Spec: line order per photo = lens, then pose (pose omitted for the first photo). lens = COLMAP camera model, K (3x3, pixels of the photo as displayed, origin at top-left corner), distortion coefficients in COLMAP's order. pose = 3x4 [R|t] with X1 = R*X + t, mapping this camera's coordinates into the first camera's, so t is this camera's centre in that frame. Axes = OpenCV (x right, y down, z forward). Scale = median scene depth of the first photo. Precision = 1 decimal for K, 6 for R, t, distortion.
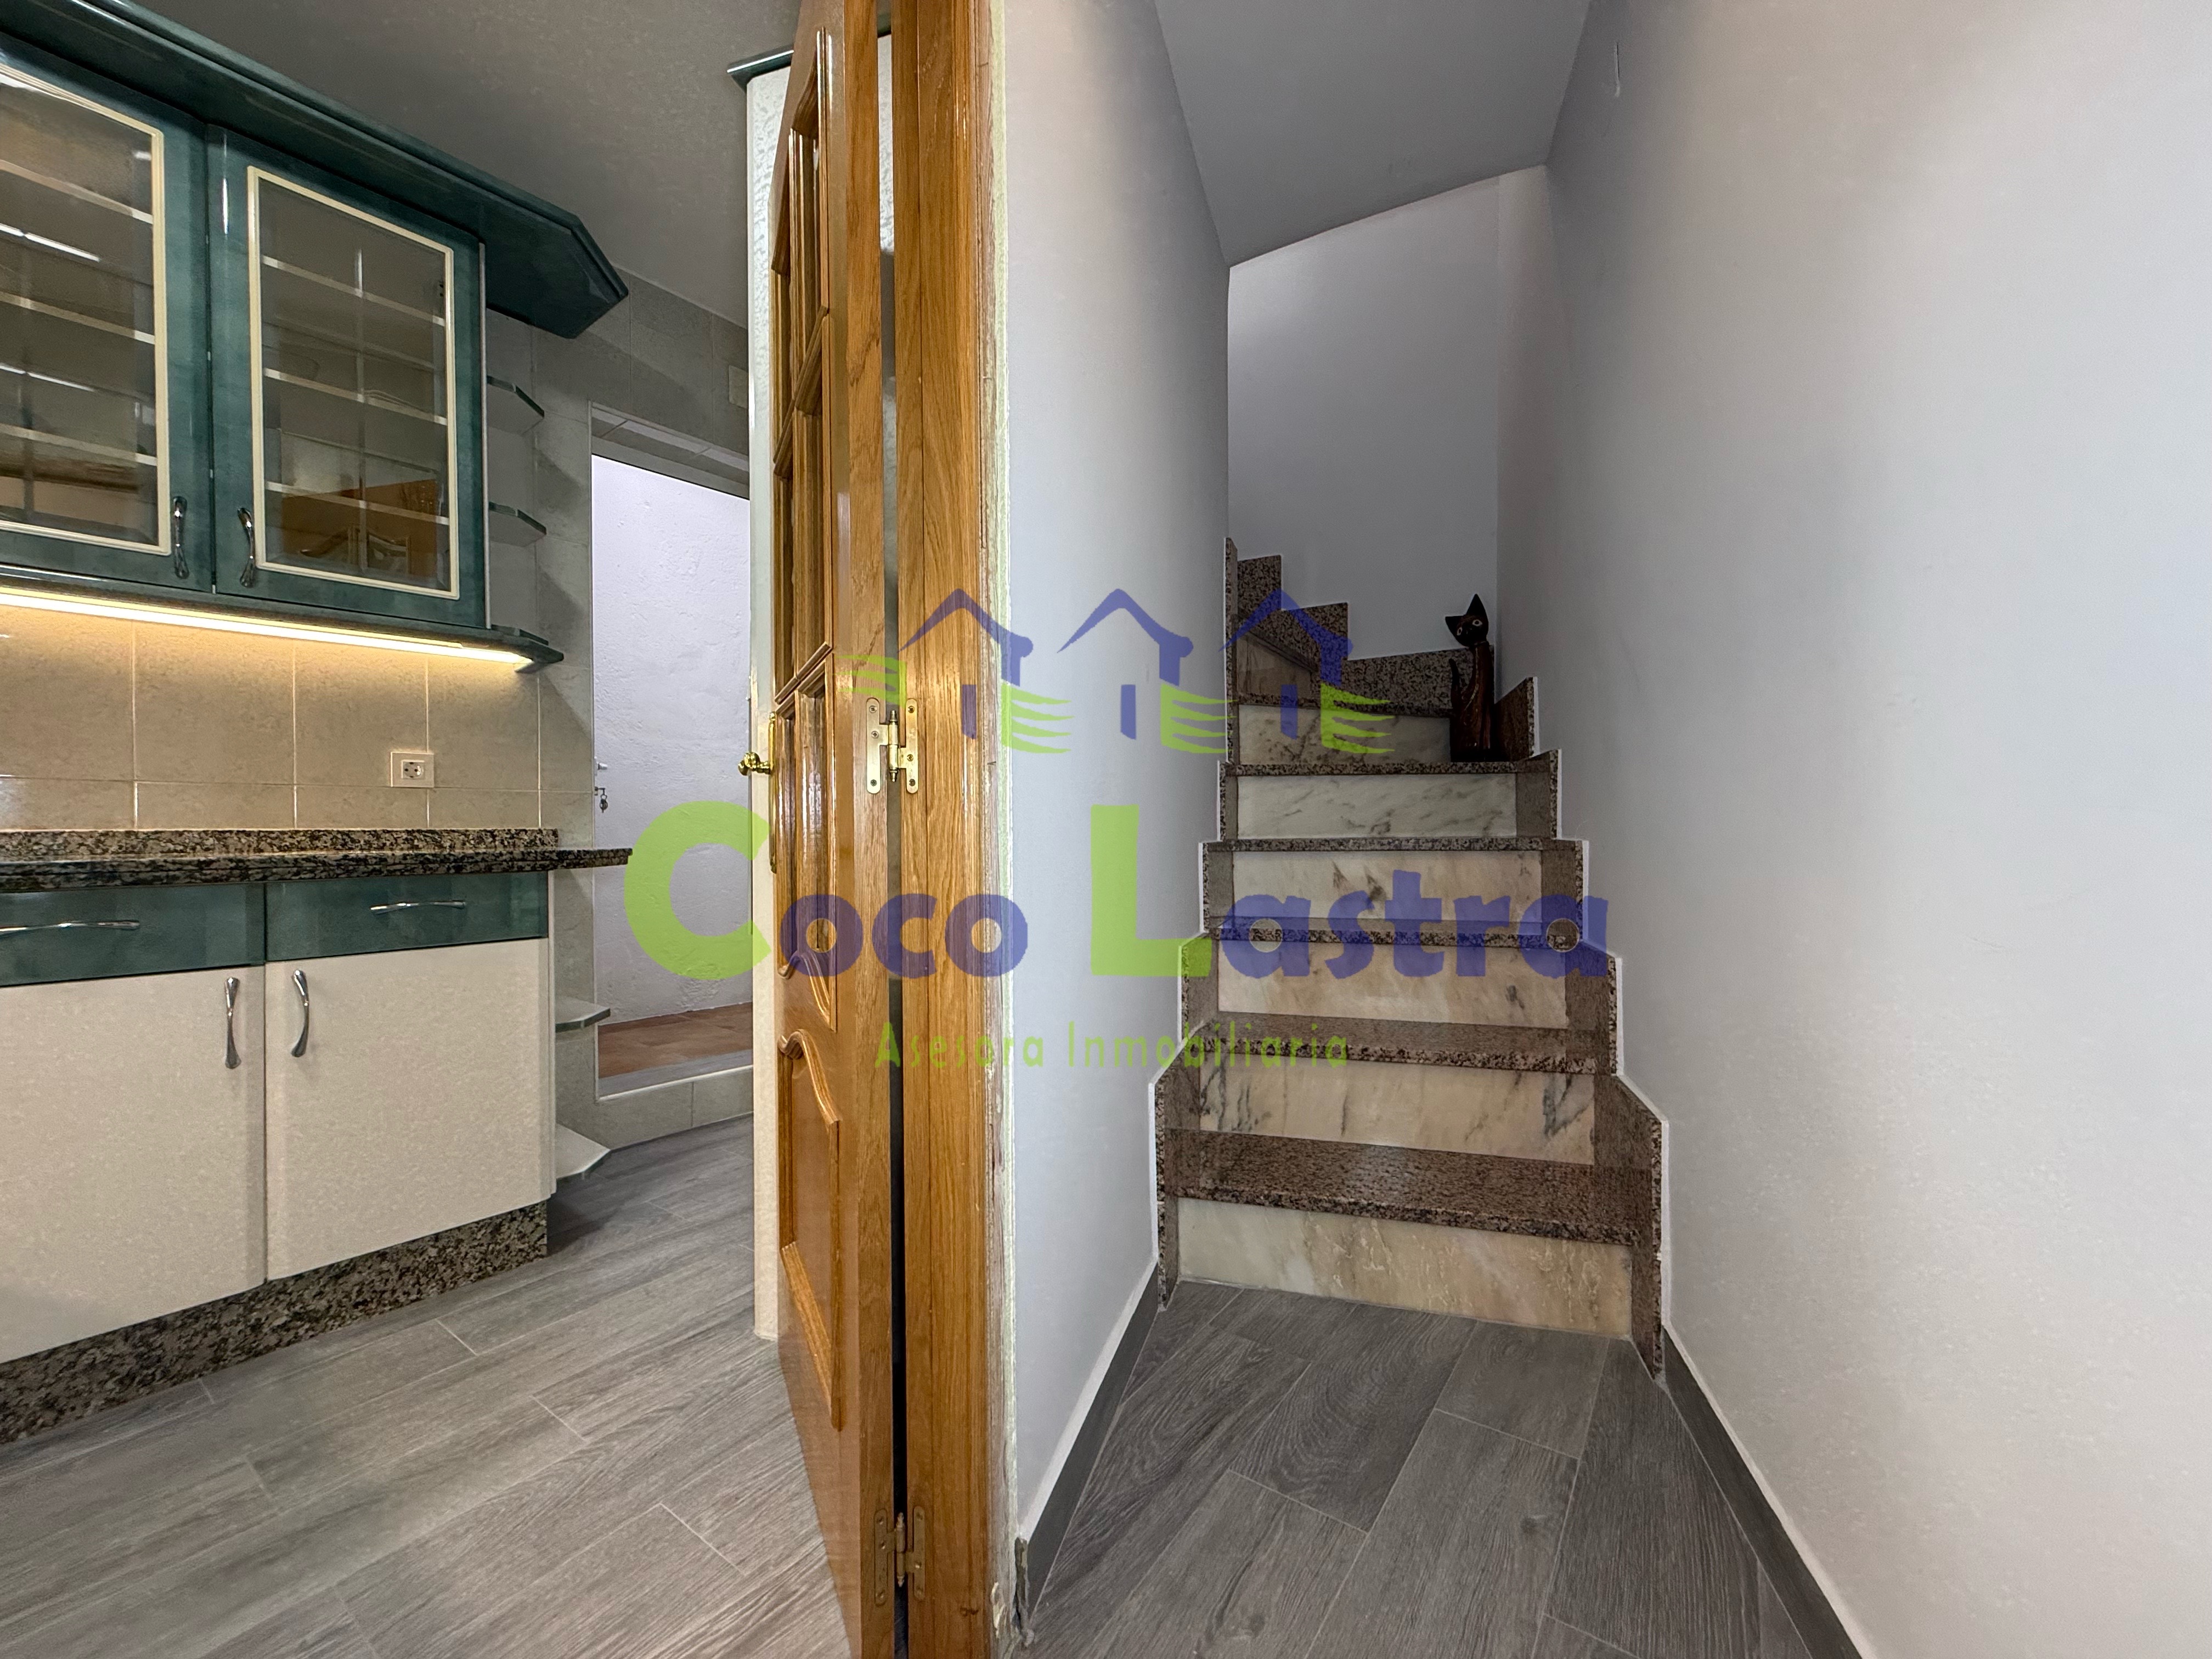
lens RADIAL K [[890.9, 0, 1101.4], [0, 890.9, 833.9], [0, 0, 1]] dist [-0.000025, -0.000126]
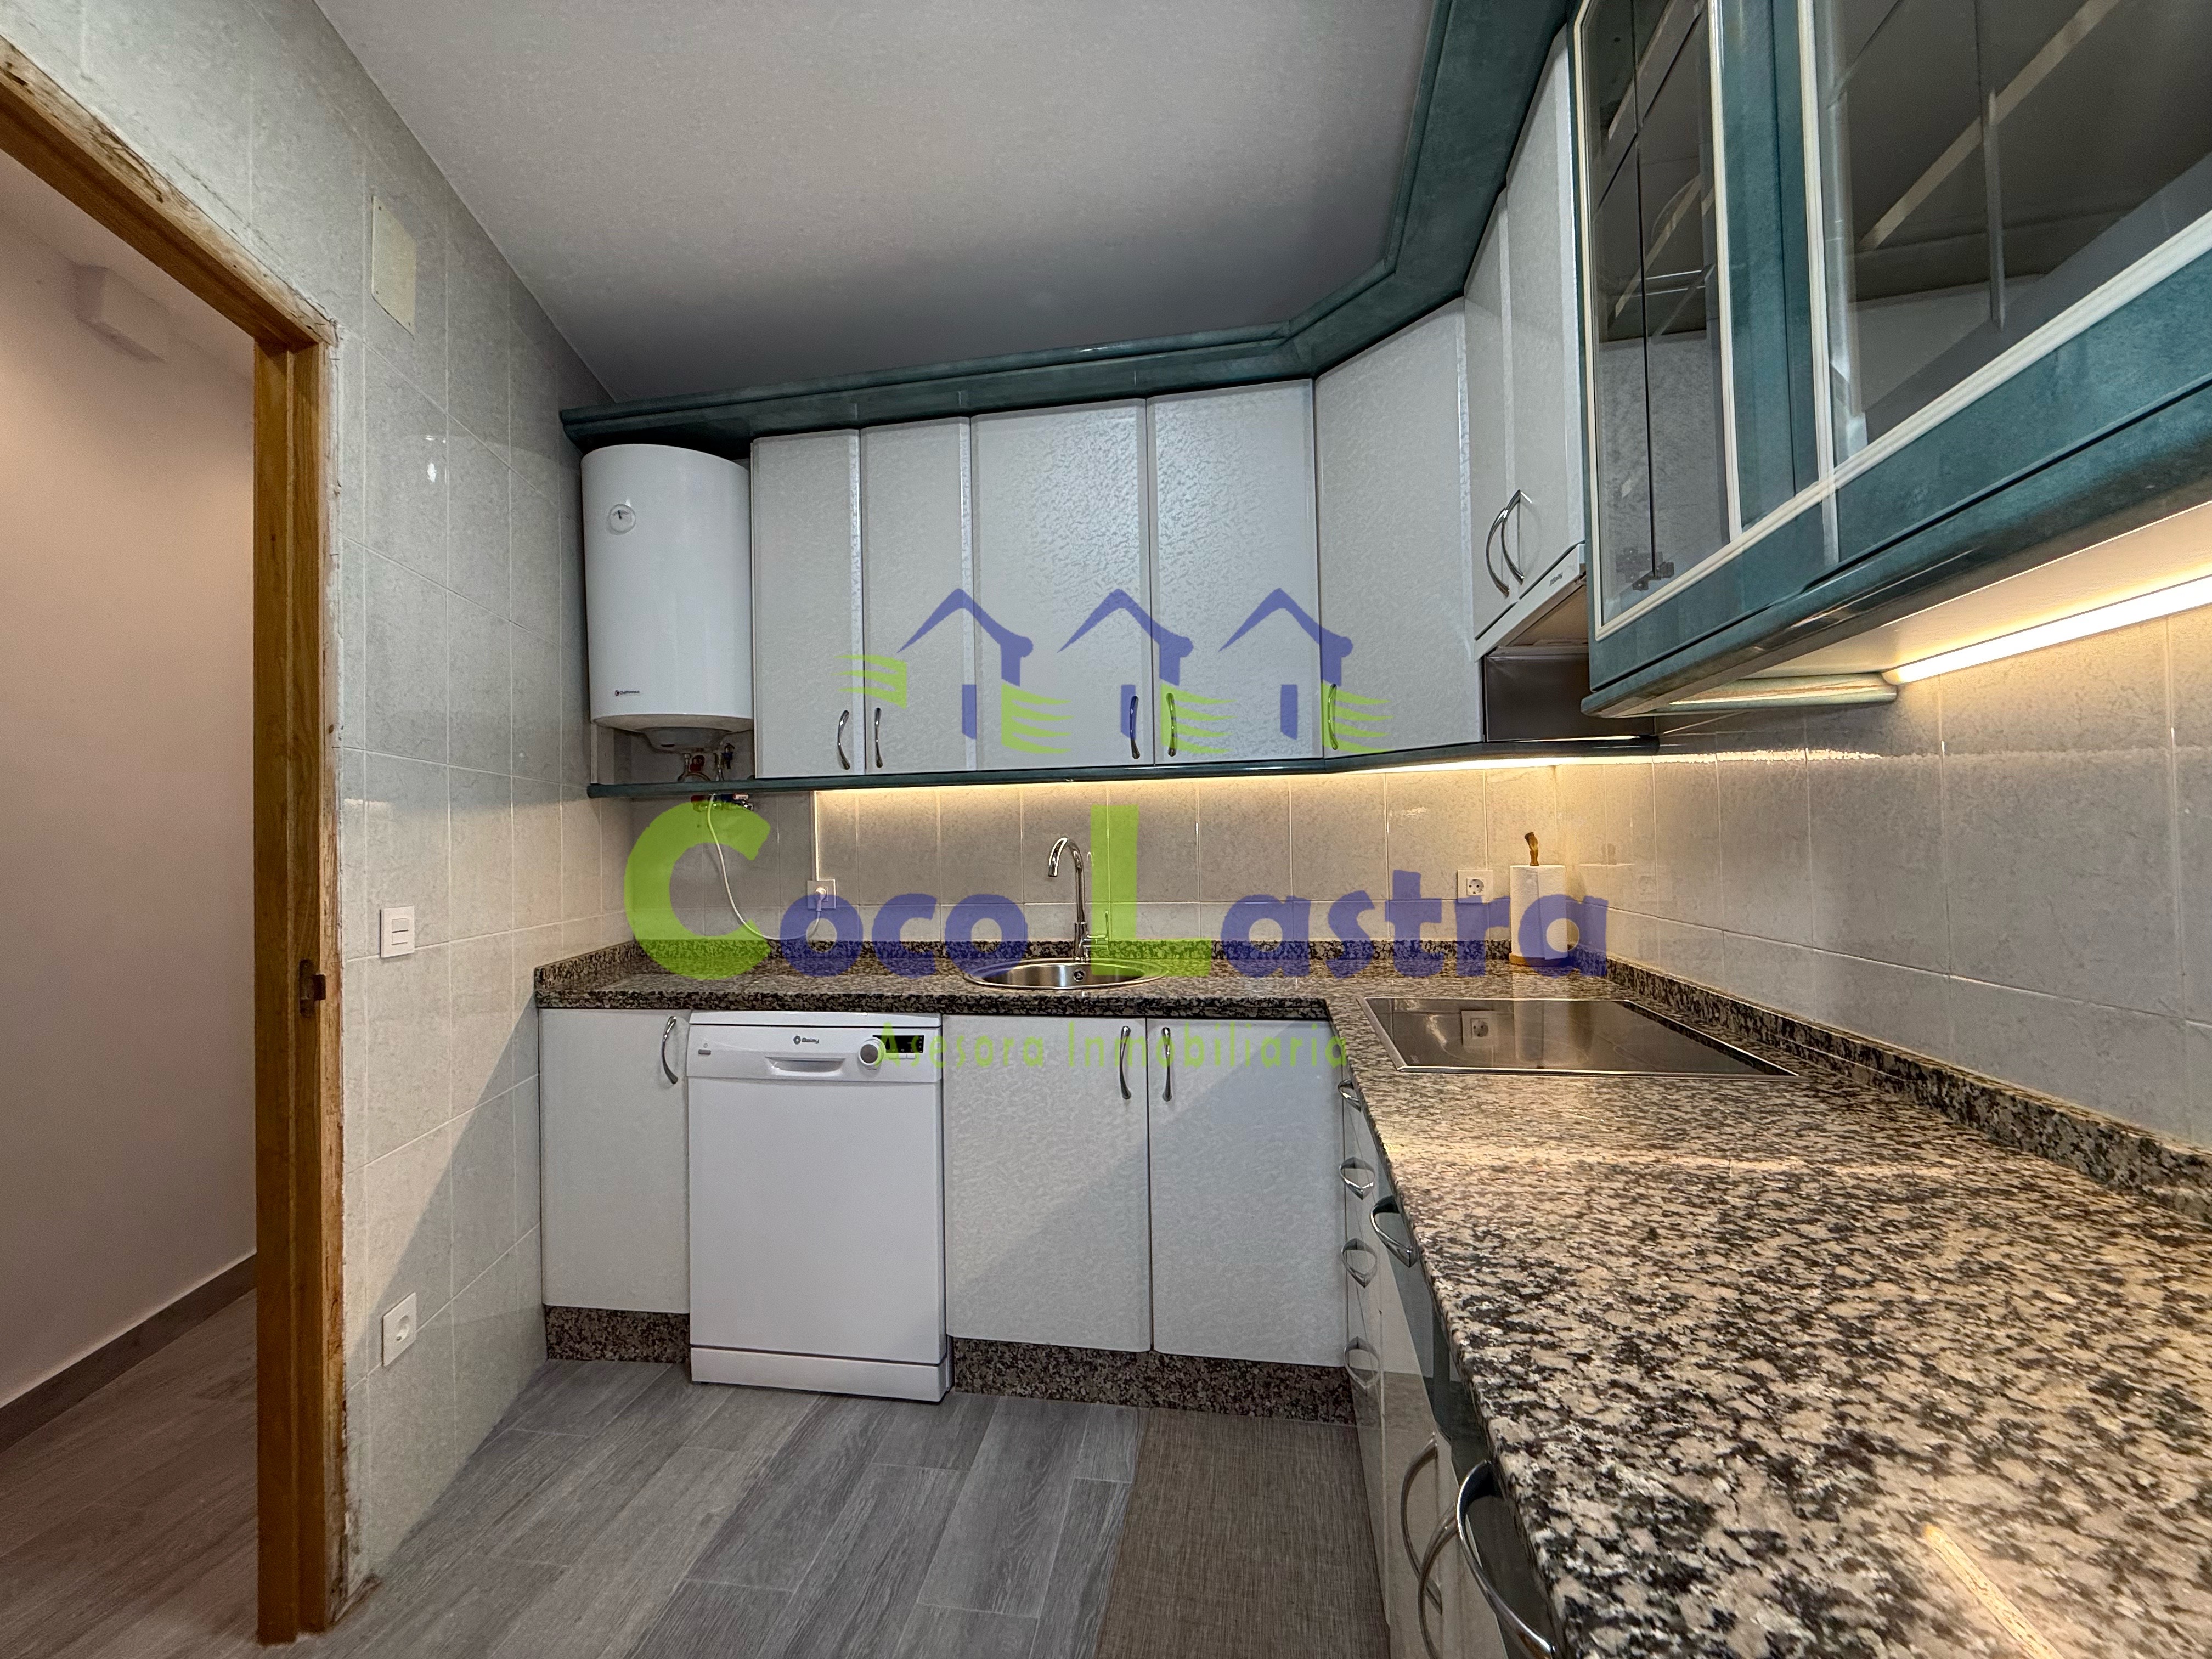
lens RADIAL K [[880.7, 0, 1096.5], [0, 880.7, 831.8], [0, 0, 1]] dist [-0.000159, 0.000108]
pose [[-0.887096, 0.019411, -0.461176, -0.494566], [0.026300, 0.999618, -0.008517, -0.160018], [0.460834, -0.019684, -0.887268, 1.177787]]
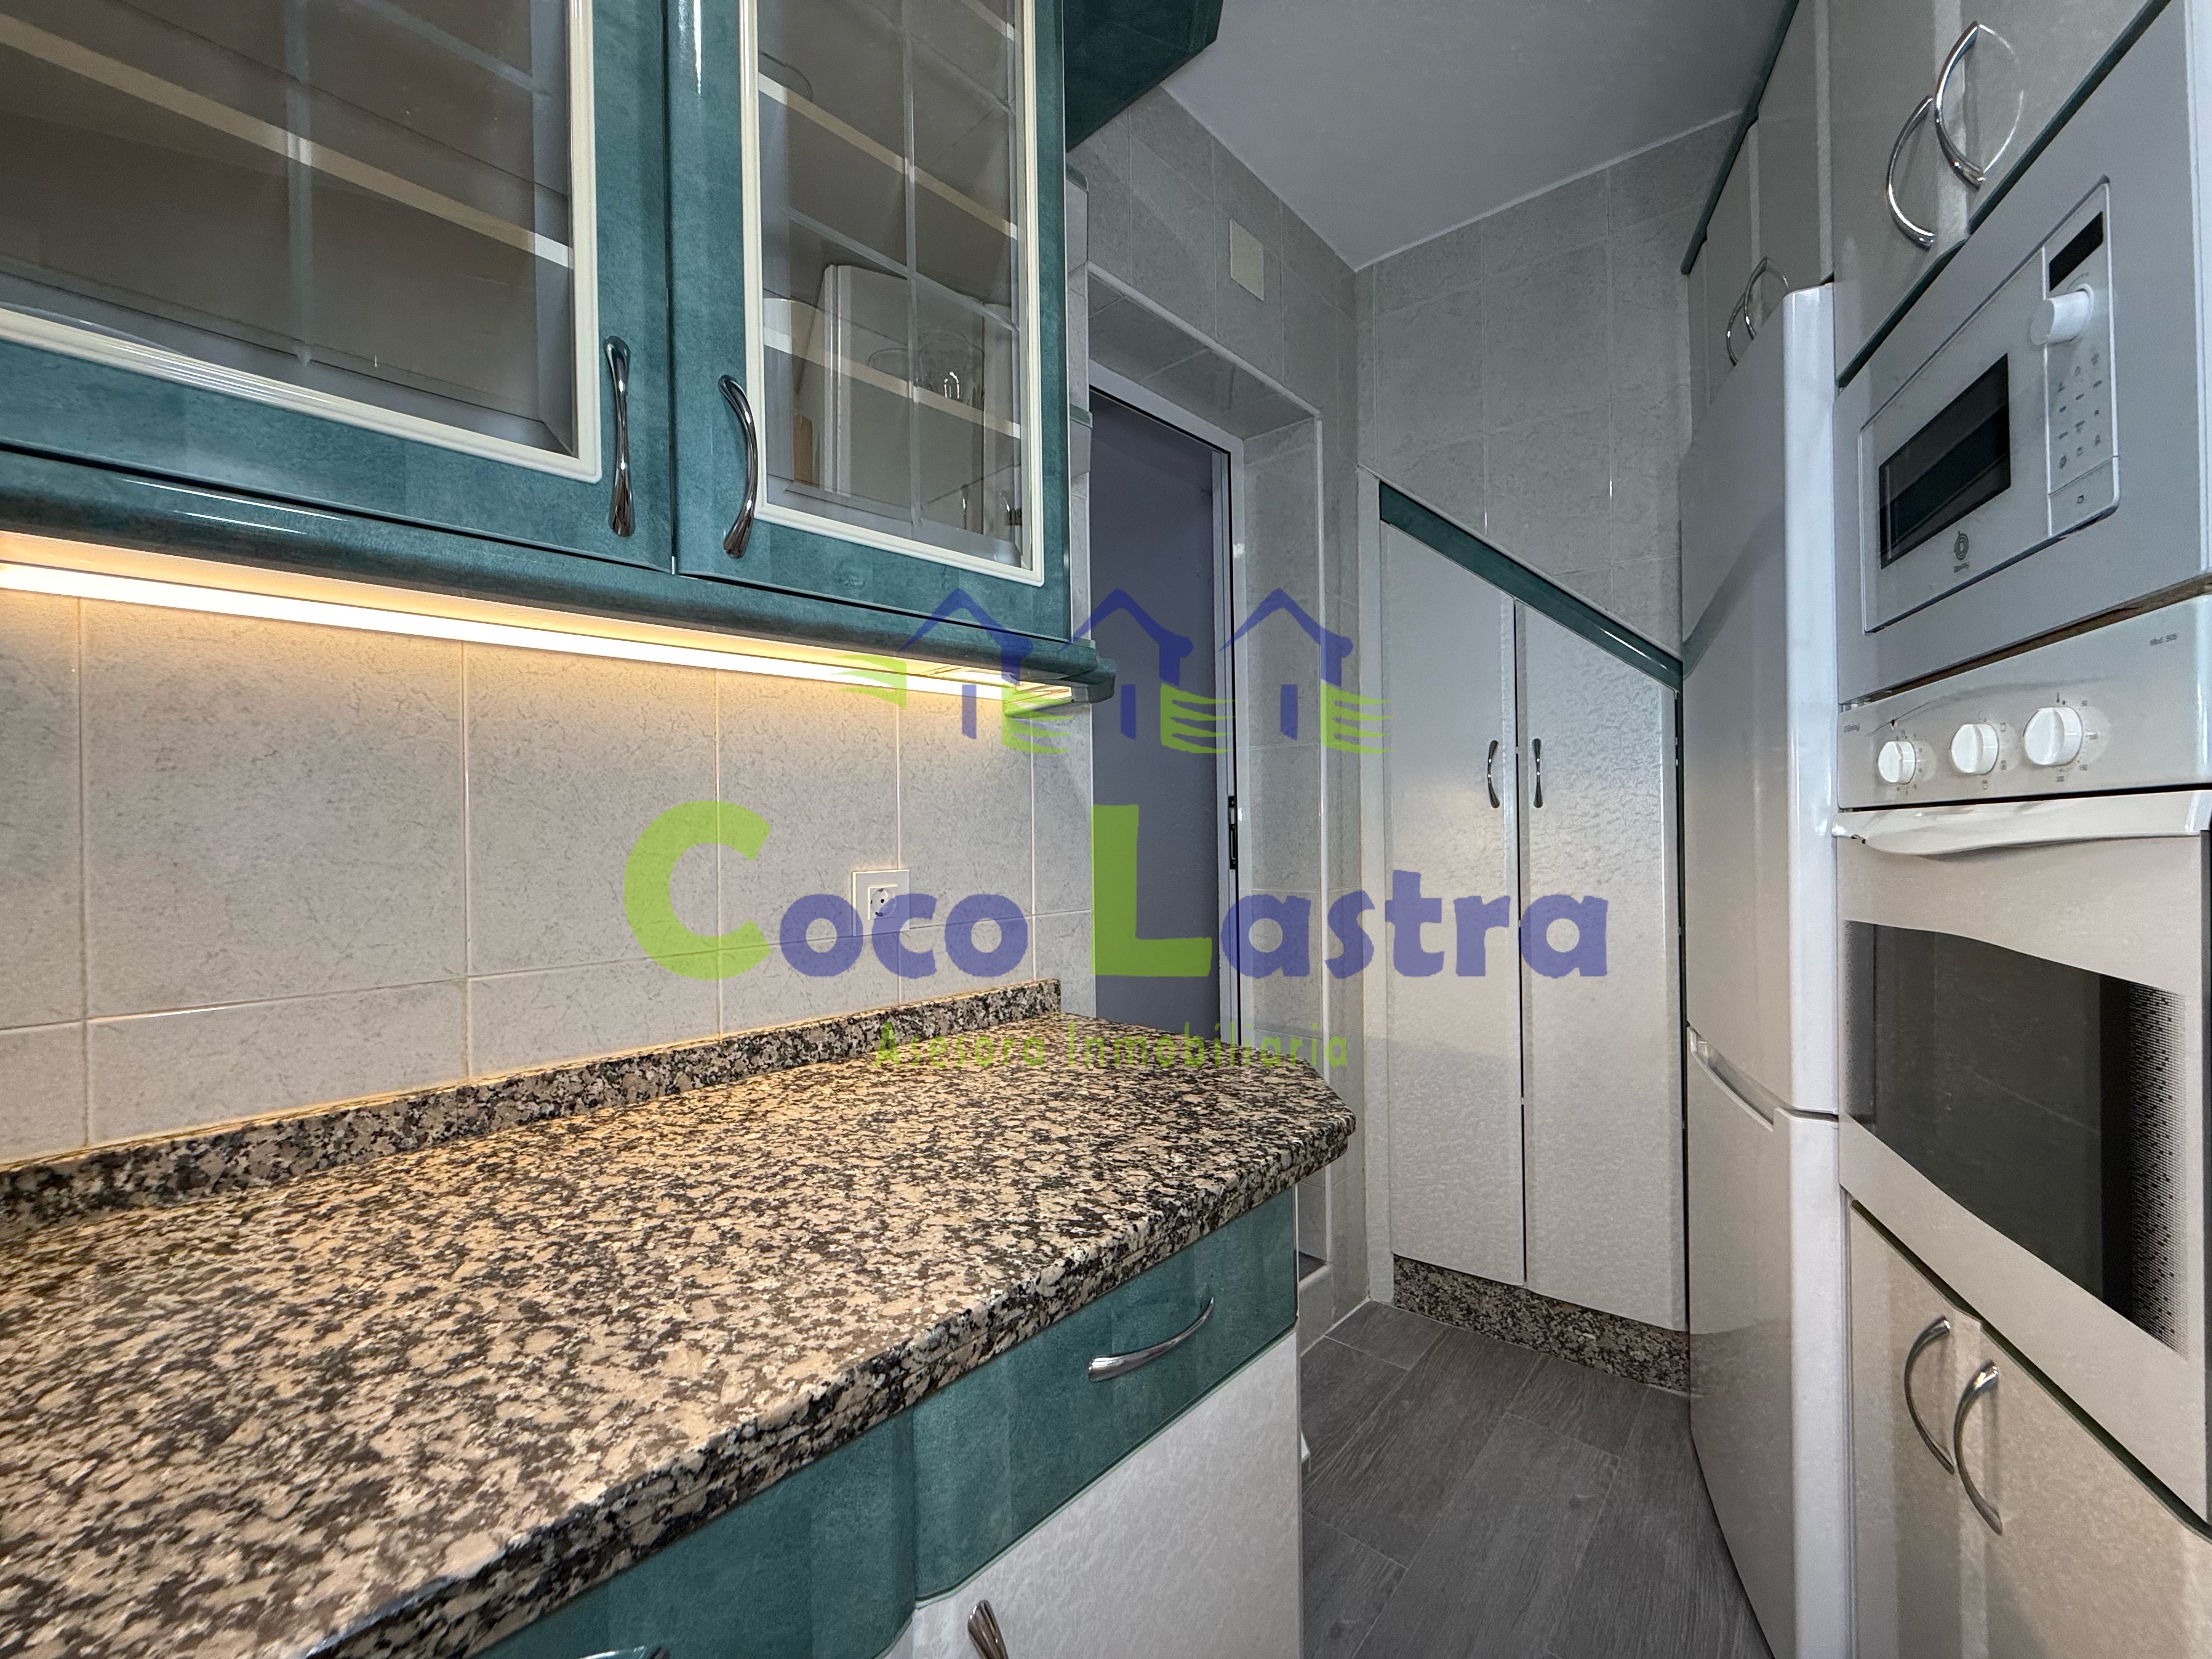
lens RADIAL K [[880.7, 0, 1096.5], [0, 880.7, 831.8], [0, 0, 1]] dist [-0.000159, 0.000108]
pose [[0.995830, -0.005833, -0.091037, -0.736454], [0.005683, 0.999982, -0.001899, -0.141776], [0.091046, 0.001374, 0.995846, 0.582464]]
